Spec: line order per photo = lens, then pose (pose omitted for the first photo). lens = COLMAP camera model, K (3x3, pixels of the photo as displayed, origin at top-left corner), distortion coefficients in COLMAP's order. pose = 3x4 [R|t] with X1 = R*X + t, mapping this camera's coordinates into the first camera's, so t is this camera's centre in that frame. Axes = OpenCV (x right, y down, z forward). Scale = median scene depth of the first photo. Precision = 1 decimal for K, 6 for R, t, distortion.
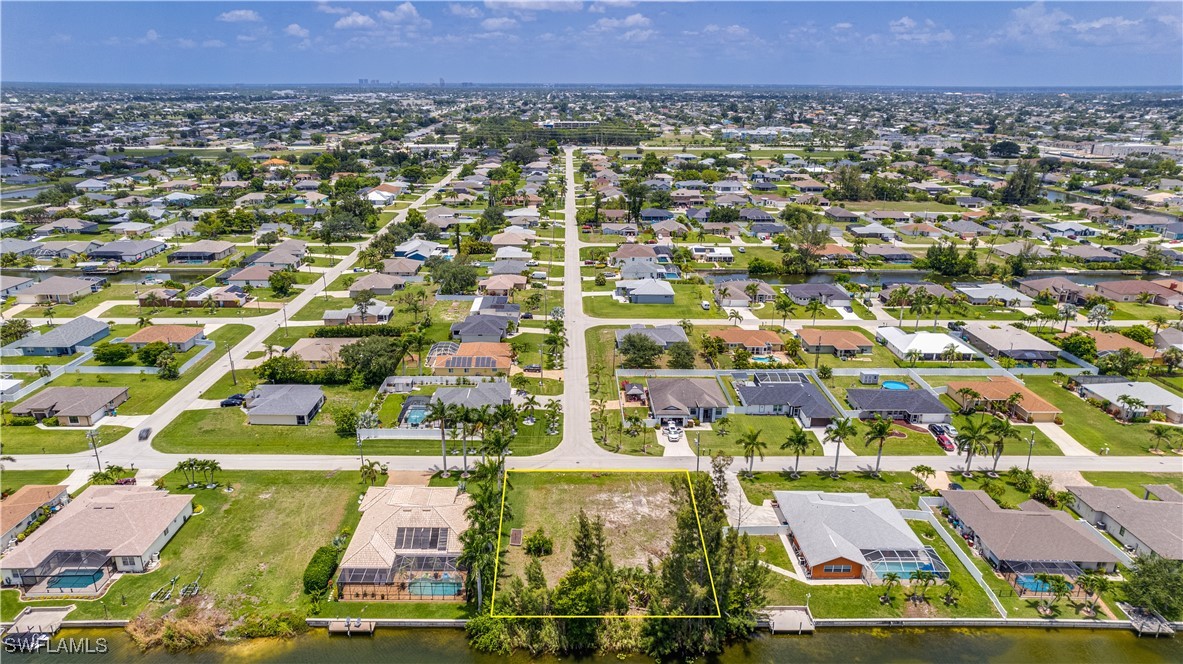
lens RADIAL K [[767.7, 0, 567.9], [0, 767.7, 330.3], [0, 0, 1]] dist [-0.037910, 0.056872]
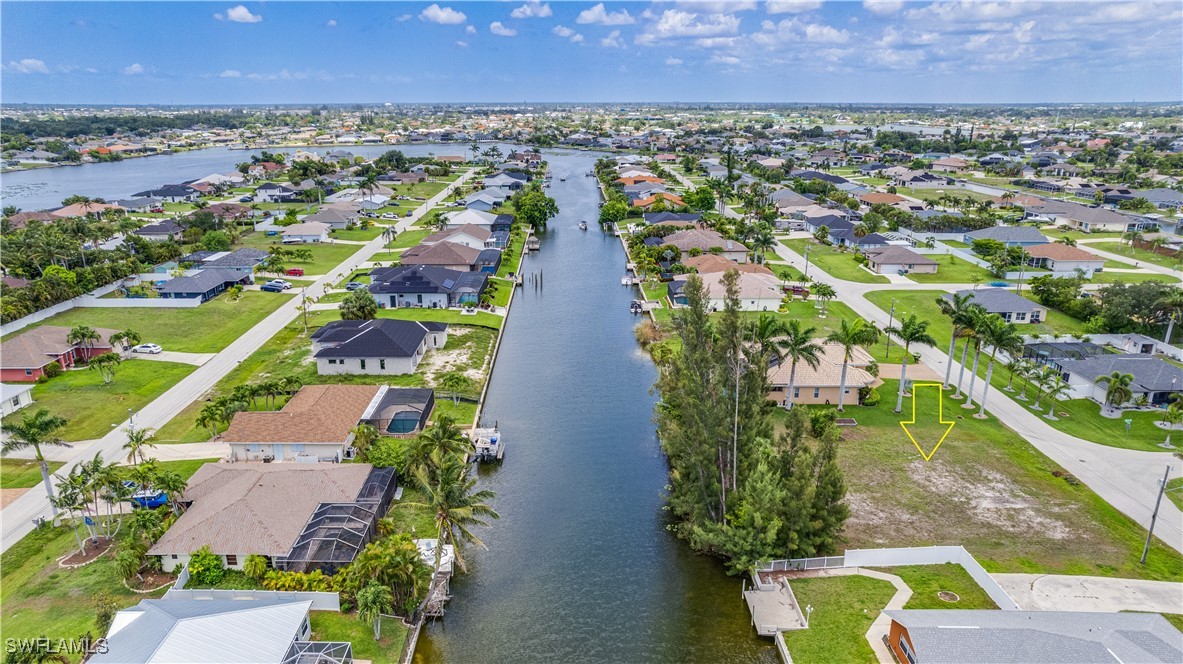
lens RADIAL K [[767.7, 0, 567.9], [0, 767.7, 330.3], [0, 0, 1]] dist [-0.037910, 0.056872]
pose [[-0.011831, 0.279186, -0.960164, 0.441522], [-0.312836, 0.910994, 0.268744, 0.029857], [0.949733, 0.303554, 0.076562, 0.390180]]
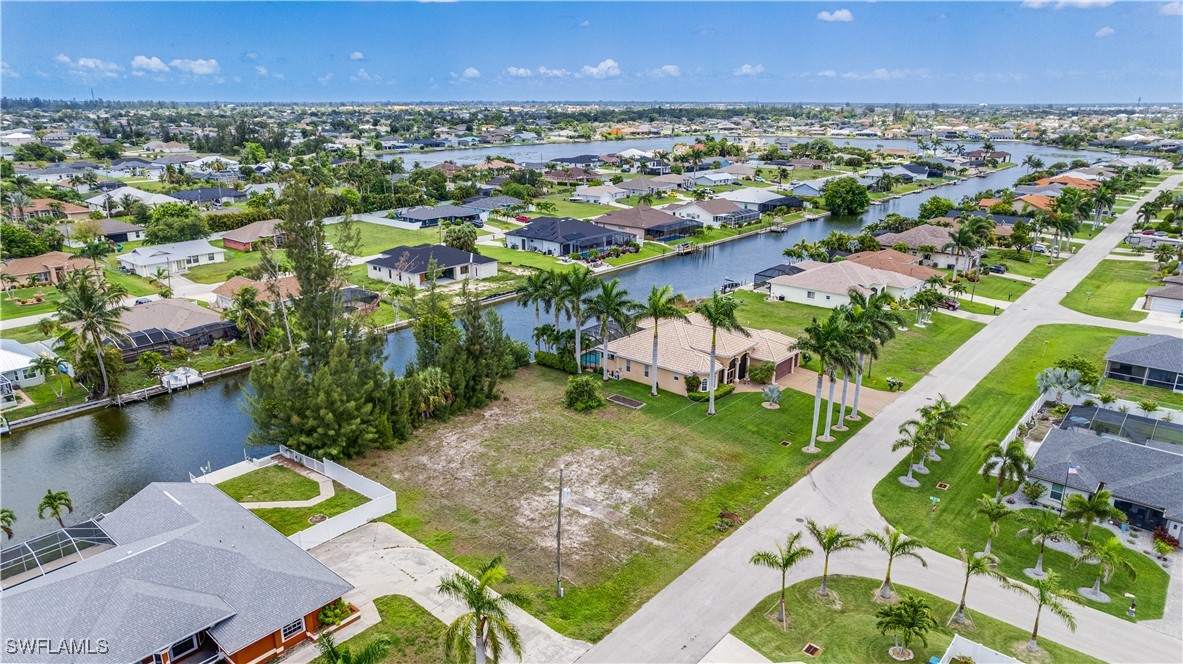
lens RADIAL K [[767.7, 0, 567.9], [0, 767.7, 330.3], [0, 0, 1]] dist [-0.037910, 0.056872]
pose [[-0.664735, 0.206137, -0.718077, 0.295070], [-0.241471, 0.850303, 0.467628, -0.071123], [0.706979, 0.484244, -0.515451, 0.815515]]
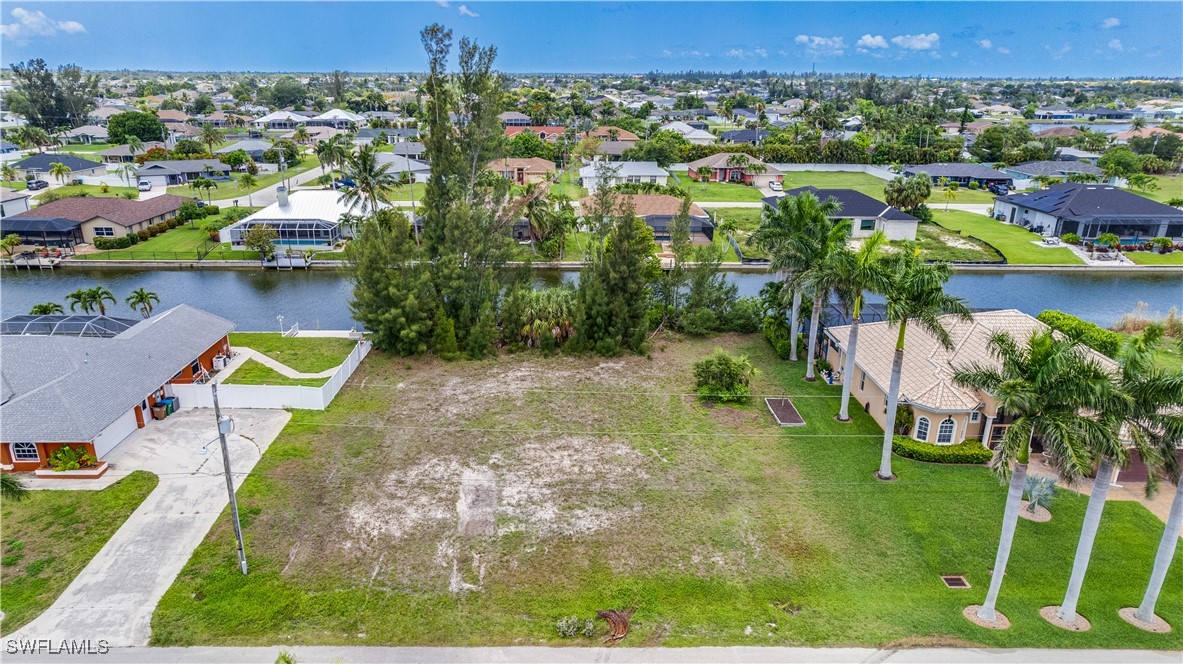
lens RADIAL K [[767.7, 0, 567.9], [0, 767.7, 330.3], [0, 0, 1]] dist [-0.037910, 0.056872]
pose [[-0.999881, -0.014940, -0.003752, 0.034271], [-0.014213, 0.800883, 0.598652, -0.021279], [-0.005939, 0.598634, -0.801000, 0.833423]]
